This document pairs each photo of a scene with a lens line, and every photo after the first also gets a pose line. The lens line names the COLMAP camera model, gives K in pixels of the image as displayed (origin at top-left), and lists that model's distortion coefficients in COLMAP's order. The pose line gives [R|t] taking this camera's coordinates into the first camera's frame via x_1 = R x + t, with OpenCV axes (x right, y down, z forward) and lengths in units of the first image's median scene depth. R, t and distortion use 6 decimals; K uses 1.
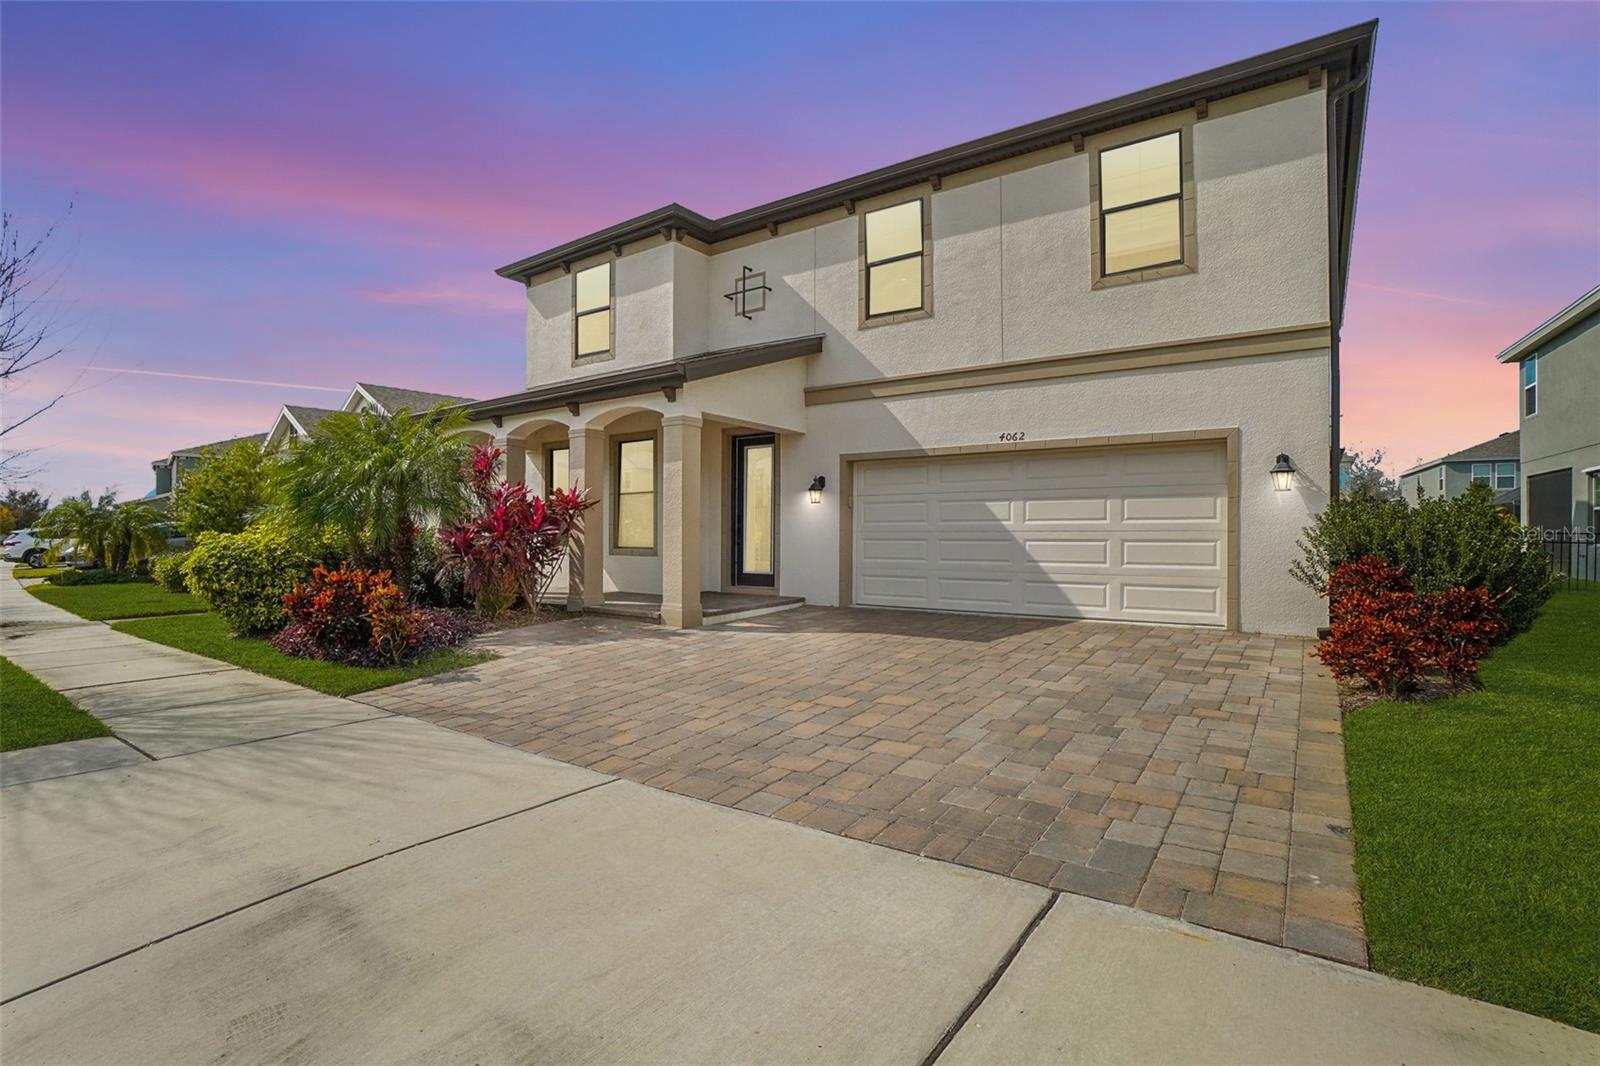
lens RADIAL K [[718.6, 0, 797.4], [0, 718.6, 516.0], [0, 0, 1]] dist [-0.062331, 0.020113]
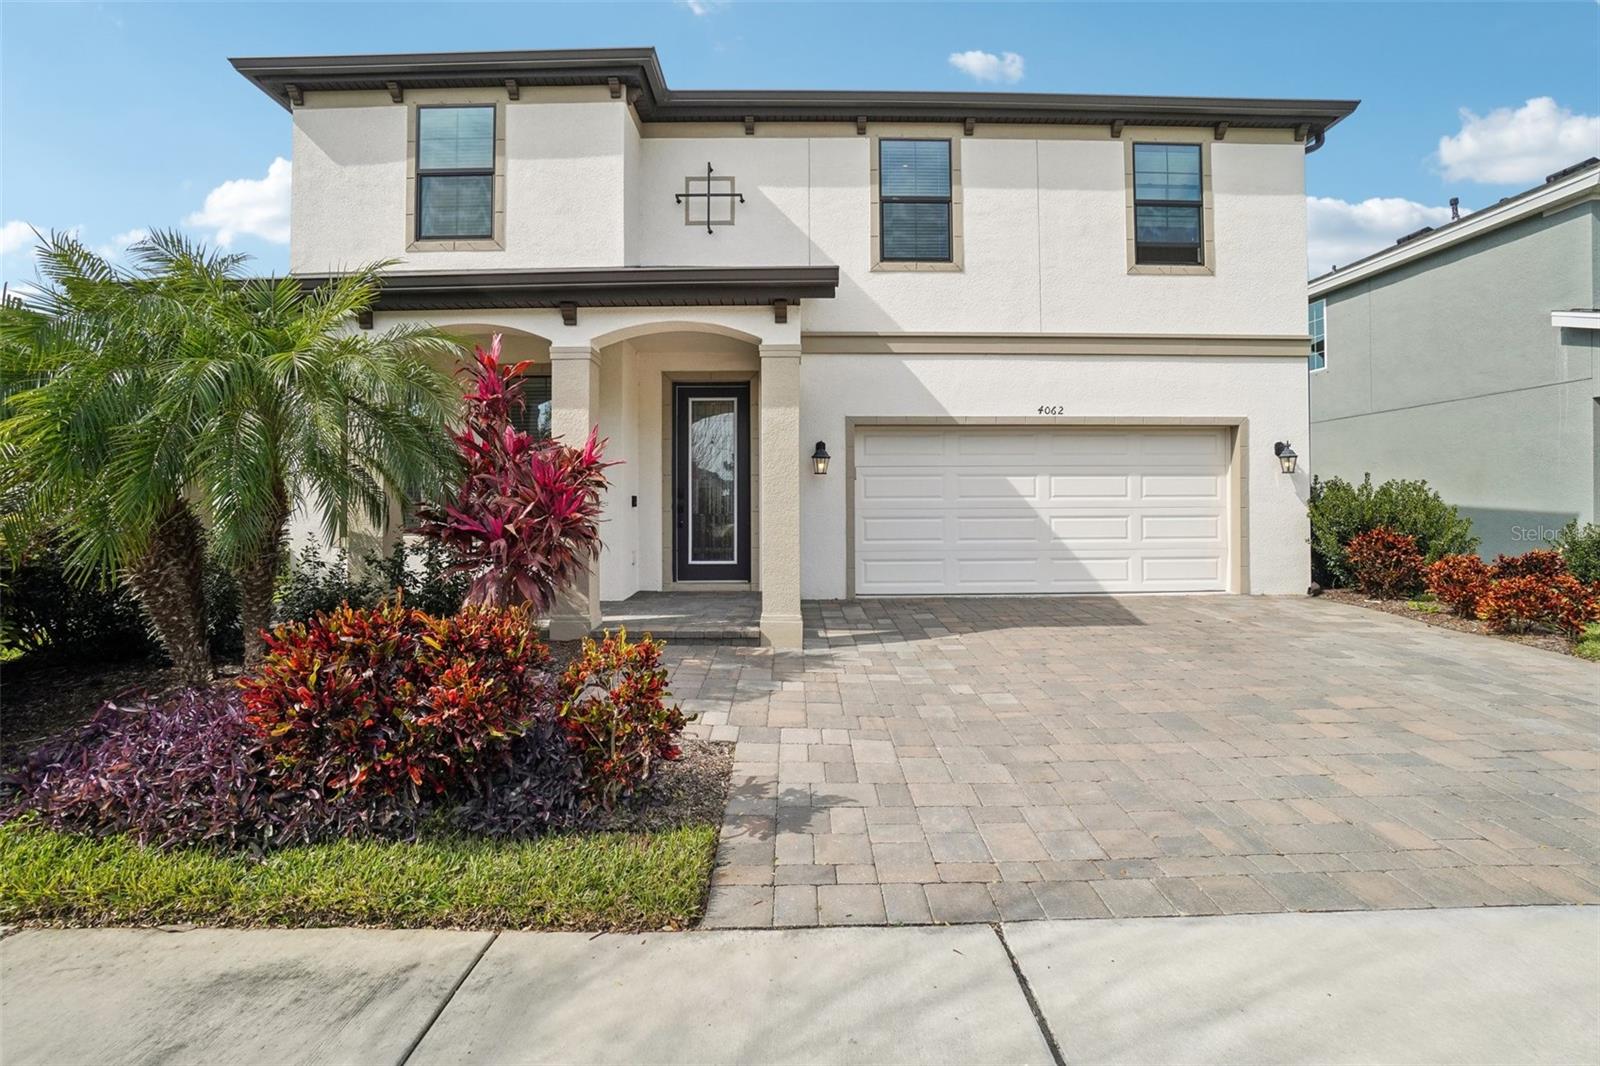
lens RADIAL K [[726.9, 0, 785.0], [0, 726.9, 497.9], [0, 0, 1]] dist [-0.064141, 0.029605]
pose [[0.827415, 0.007593, 0.561540, -0.471459], [-0.009140, 0.999958, -0.000054, 0.009773], [-0.561517, -0.005088, 0.827450, 0.339830]]
